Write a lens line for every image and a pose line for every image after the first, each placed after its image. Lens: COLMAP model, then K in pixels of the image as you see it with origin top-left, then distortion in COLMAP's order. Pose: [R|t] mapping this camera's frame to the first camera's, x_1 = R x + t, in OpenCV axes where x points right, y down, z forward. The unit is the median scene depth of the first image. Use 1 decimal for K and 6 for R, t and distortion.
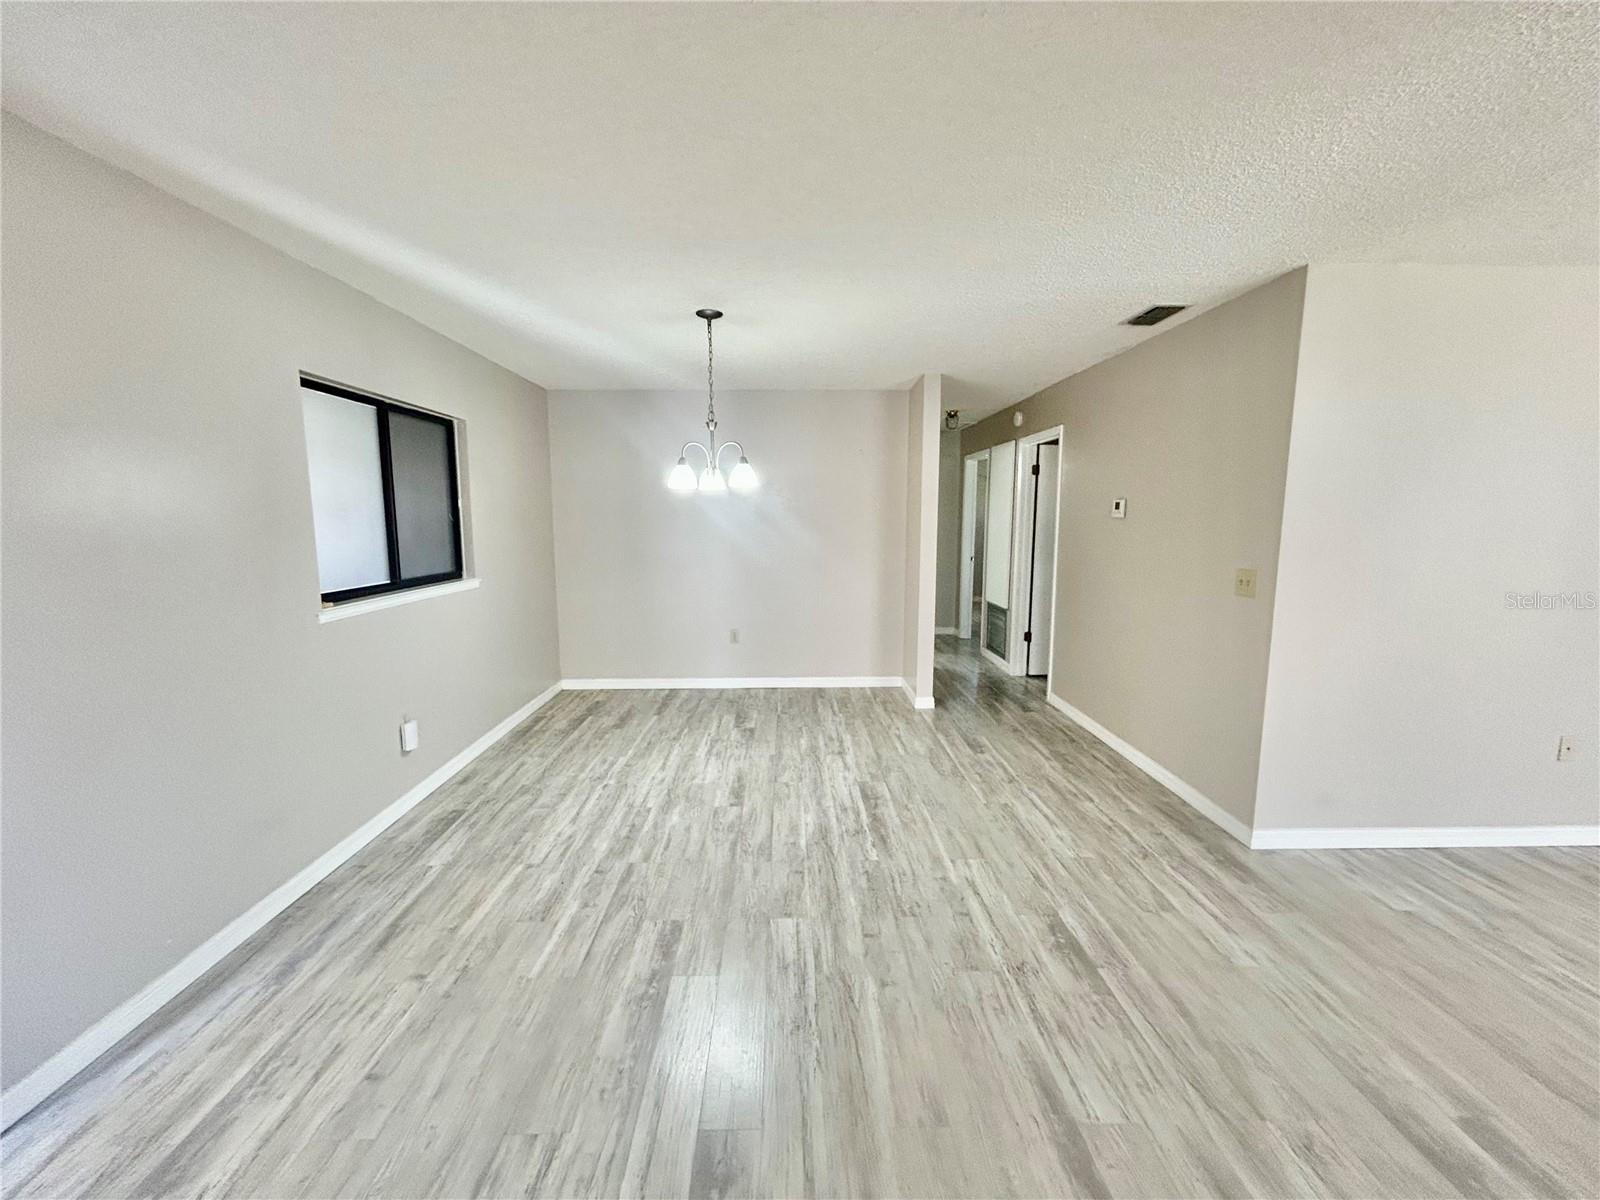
lens RADIAL K [[652.0, 0, 798.5], [0, 652.0, 595.3], [0, 0, 1]] dist [0.001207, 0.000424]
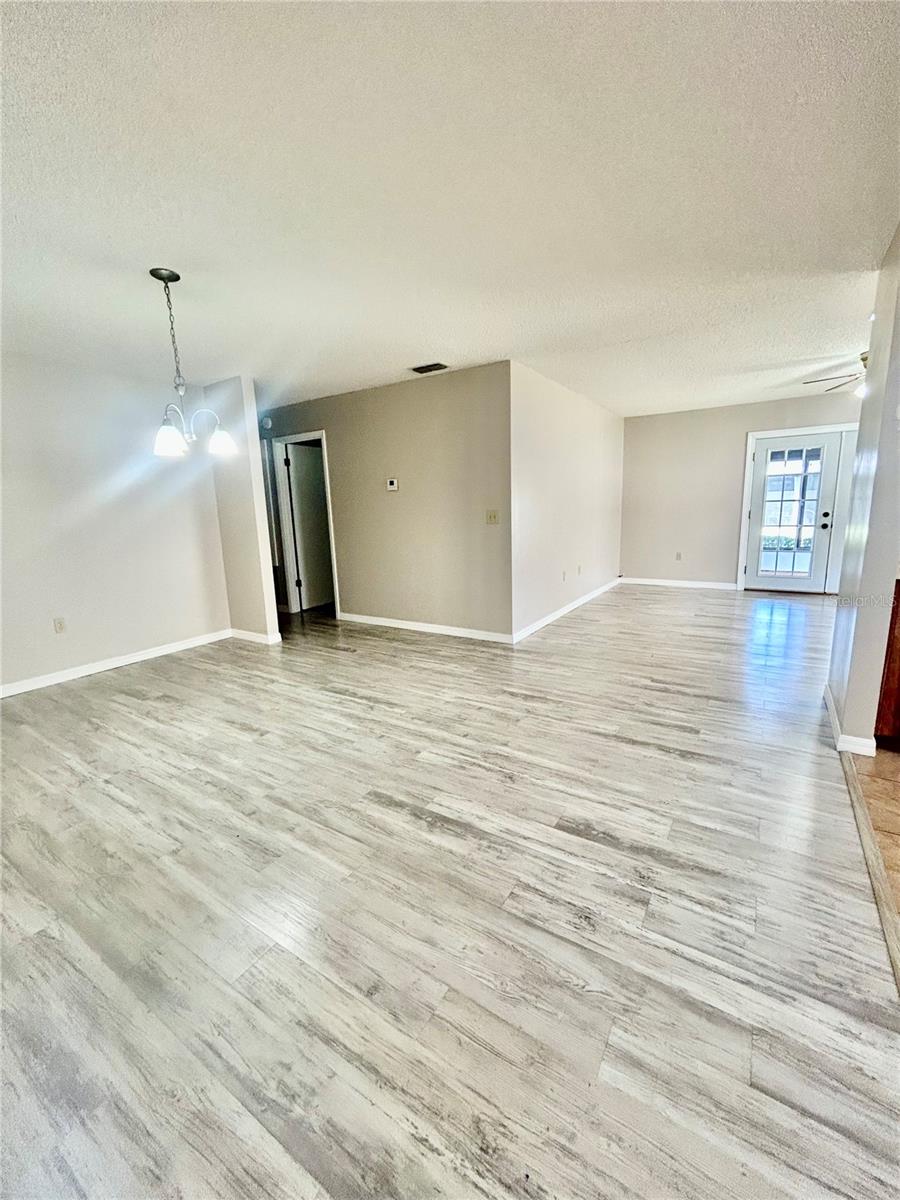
lens RADIAL K [[488.1, 0, 454.0], [0, 488.1, 597.7], [0, 0, 1]] dist [-0.000032, 0.001037]
pose [[0.556674, -0.173483, 0.812415, -0.614126], [0.135275, 0.983829, 0.117396, 0.031366], [-0.819643, 0.044548, 0.571140, 0.239361]]
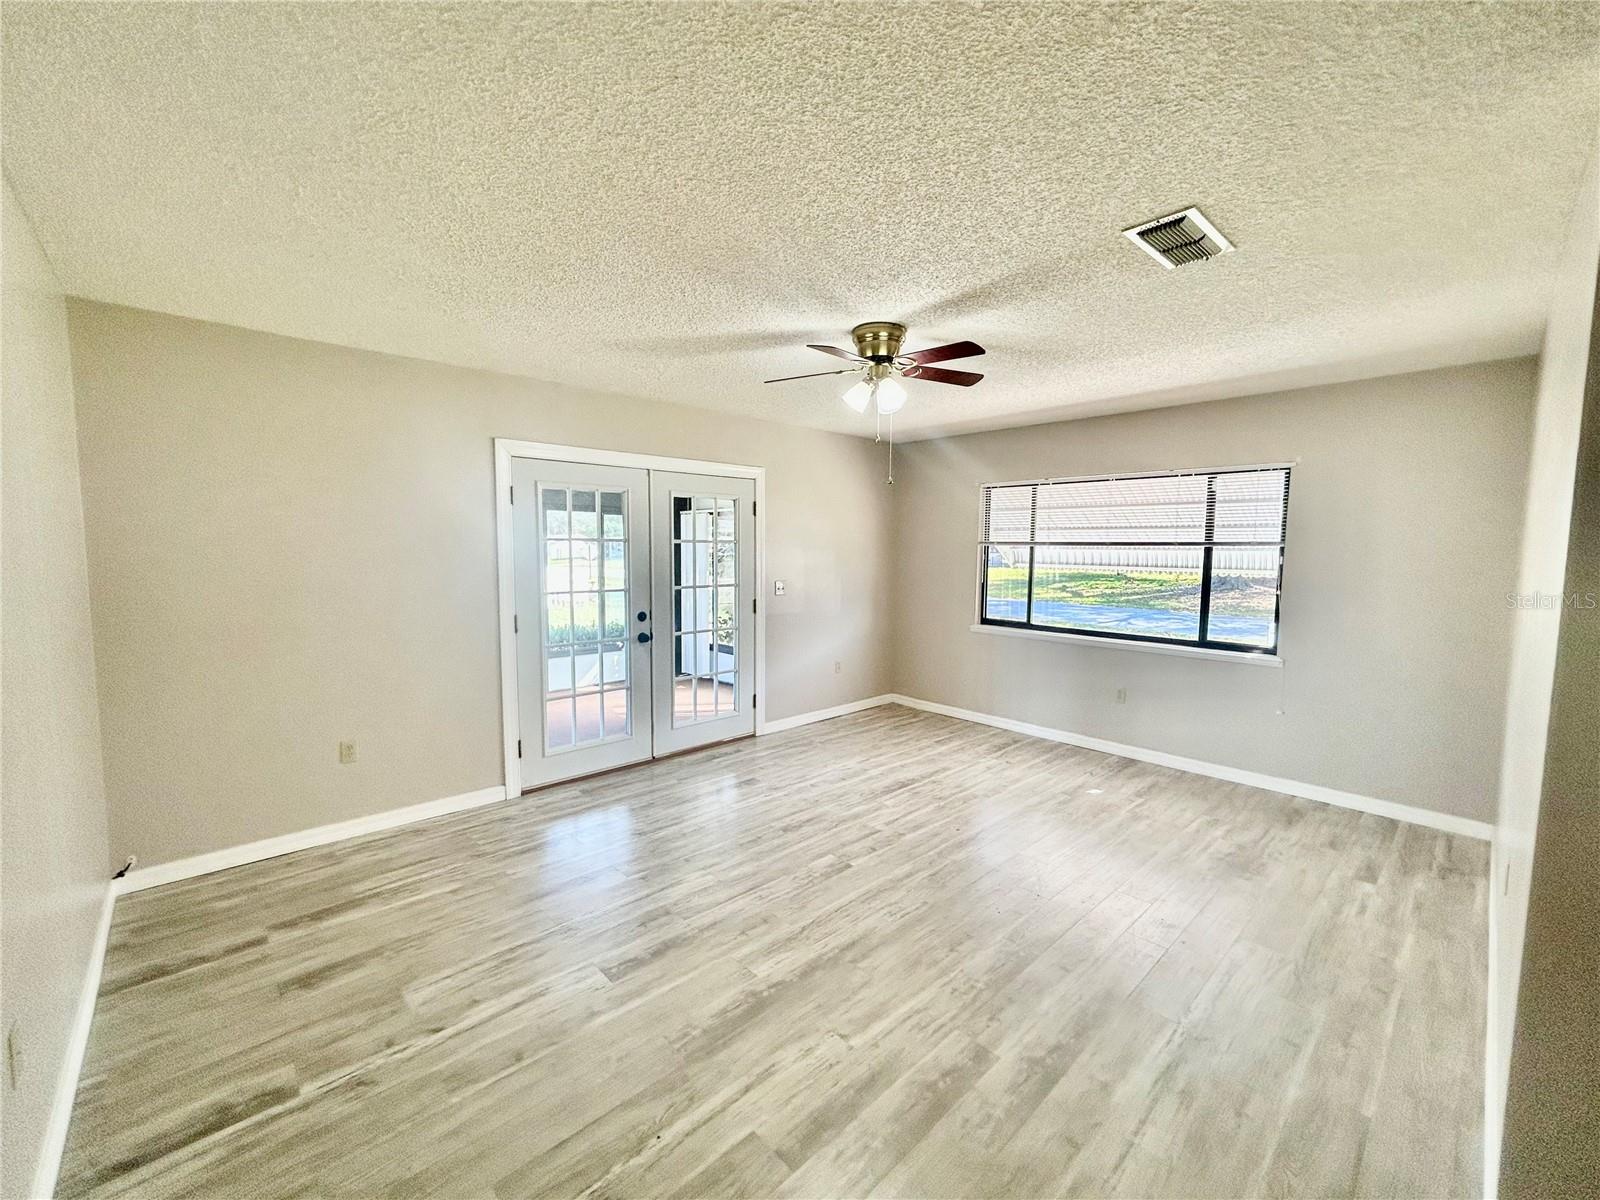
lens RADIAL K [[652.0, 0, 798.5], [0, 652.0, 595.3], [0, 0, 1]] dist [0.001207, 0.000424]
pose [[-0.666245, -0.062158, 0.743138, 0.613261], [0.085532, 0.983575, 0.158950, -0.106395], [-0.740812, 0.169462, -0.649985, 0.781188]]
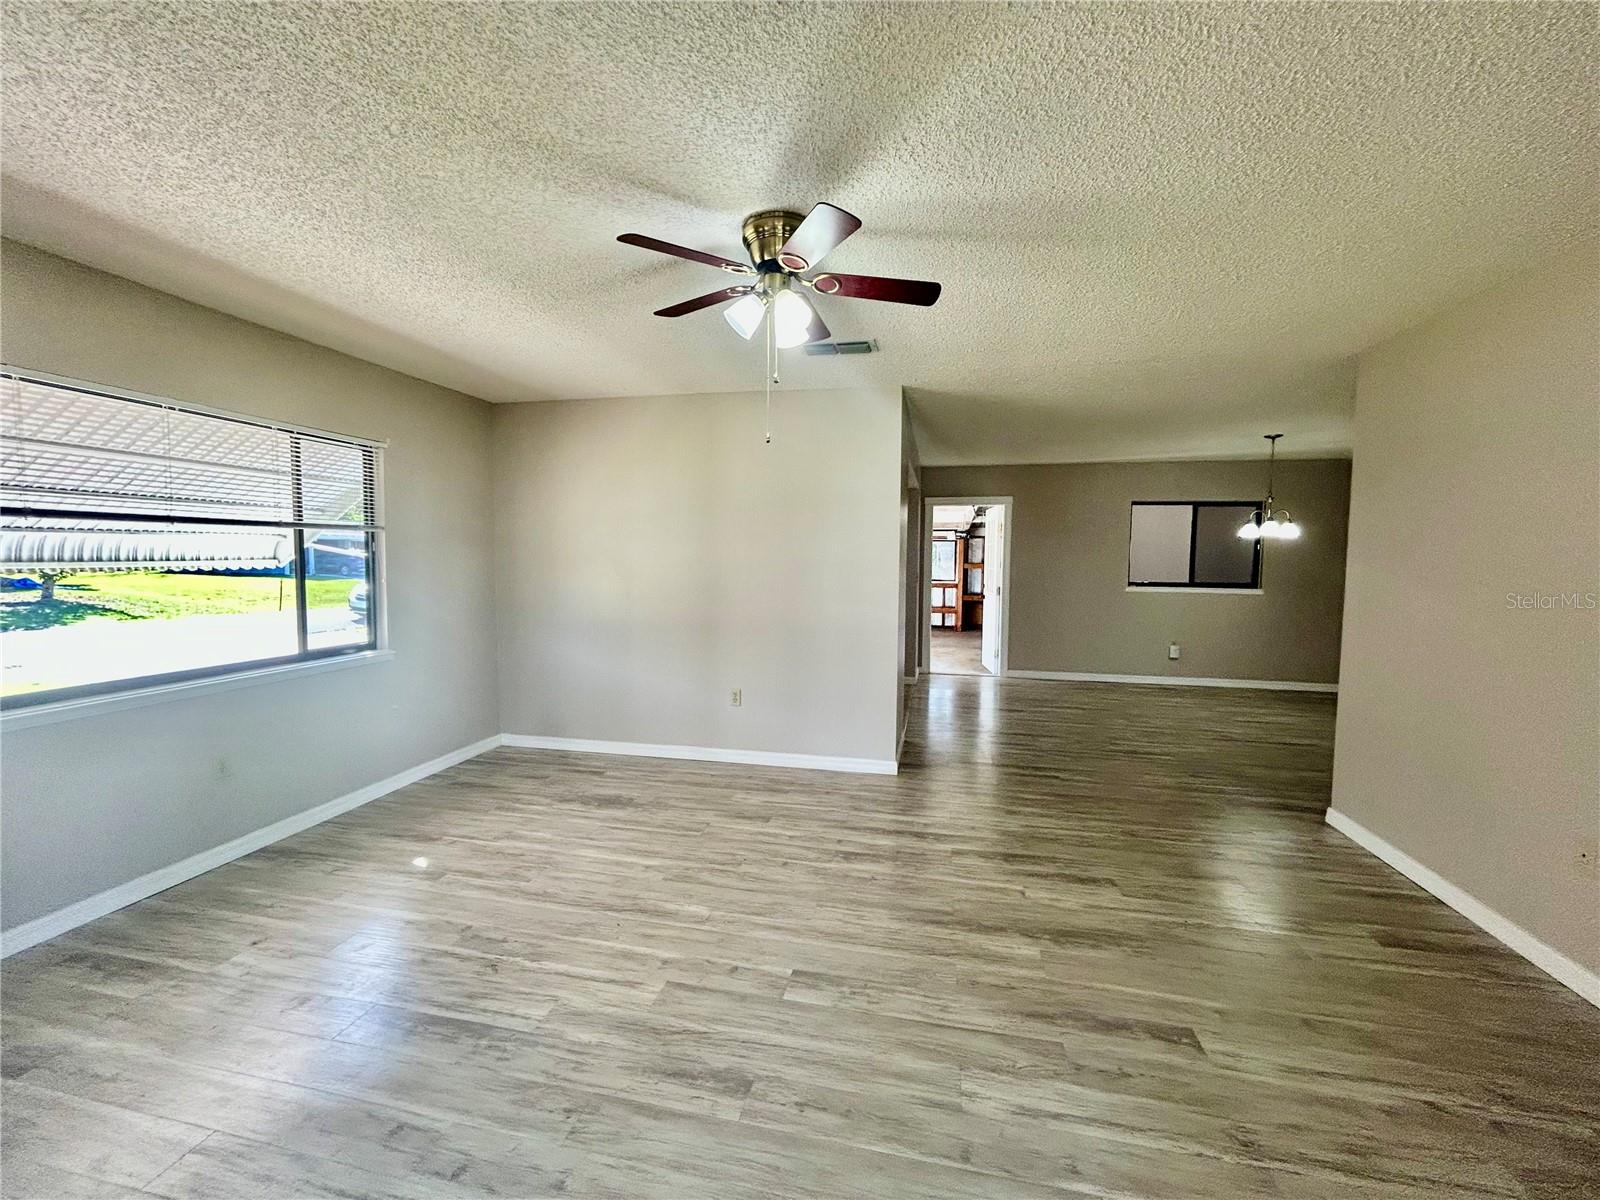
lens RADIAL K [[652.0, 0, 798.5], [0, 652.0, 595.3], [0, 0, 1]] dist [0.001207, 0.000424]
pose [[-0.234318, 0.058119, -0.970421, 1.943092], [-0.130227, 0.987338, 0.090577, -0.007653], [0.963398, 0.147599, -0.223782, 0.247628]]
